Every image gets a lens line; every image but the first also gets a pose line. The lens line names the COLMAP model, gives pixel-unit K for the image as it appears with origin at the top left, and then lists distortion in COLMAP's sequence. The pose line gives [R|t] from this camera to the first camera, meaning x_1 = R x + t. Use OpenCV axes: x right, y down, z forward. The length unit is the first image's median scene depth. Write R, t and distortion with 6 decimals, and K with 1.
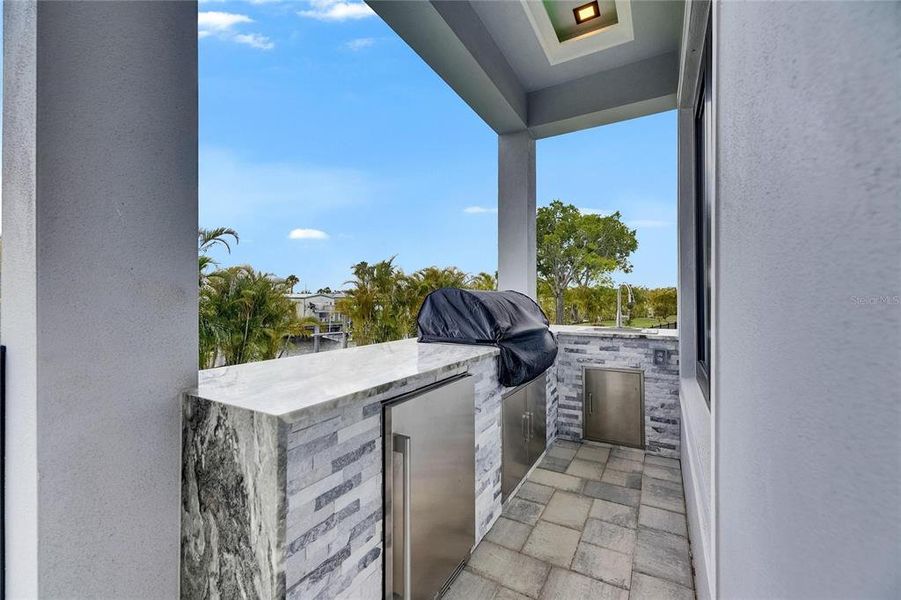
lens RADIAL K [[357.2, 0, 443.3], [0, 357.2, 298.4], [0, 0, 1]] dist [0.008936, -0.002847]
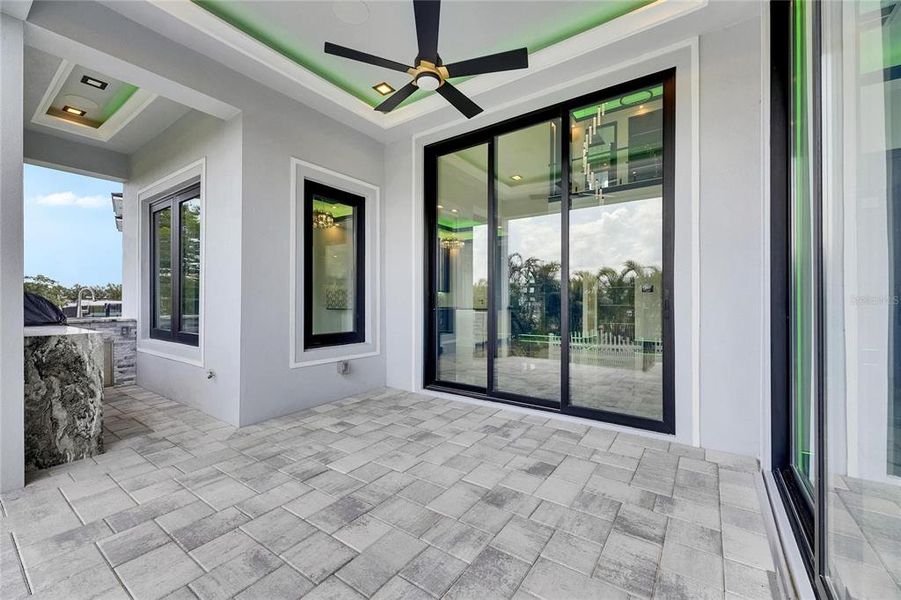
lens RADIAL K [[357.2, 0, 450.8], [0, 357.2, 301.1], [0, 0, 1]] dist [0.008936, -0.002847]
pose [[0.064846, 0.001824, 0.997894, -1.070756], [-0.008043, 0.999967, -0.001305, 0.002027], [-0.997863, -0.007941, 0.064859, -0.738100]]
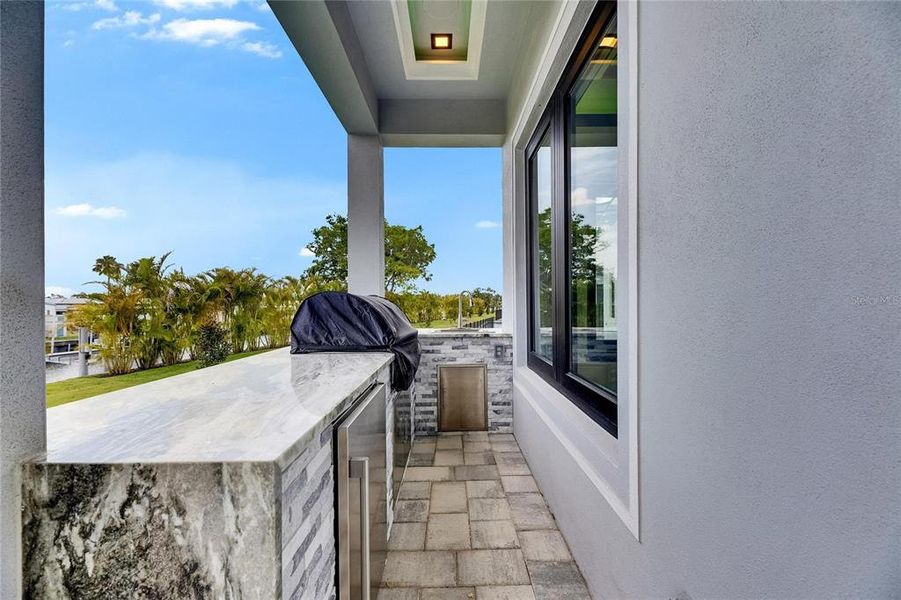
lens RADIAL K [[357.2, 0, 441.9], [0, 357.2, 304.7], [0, 0, 1]] dist [0.008936, -0.002847]
pose [[0.867662, -0.005993, 0.497119, -0.153721], [0.004667, 0.999981, 0.003911, 0.001266], [-0.497133, -0.001073, 0.867674, 0.053205]]
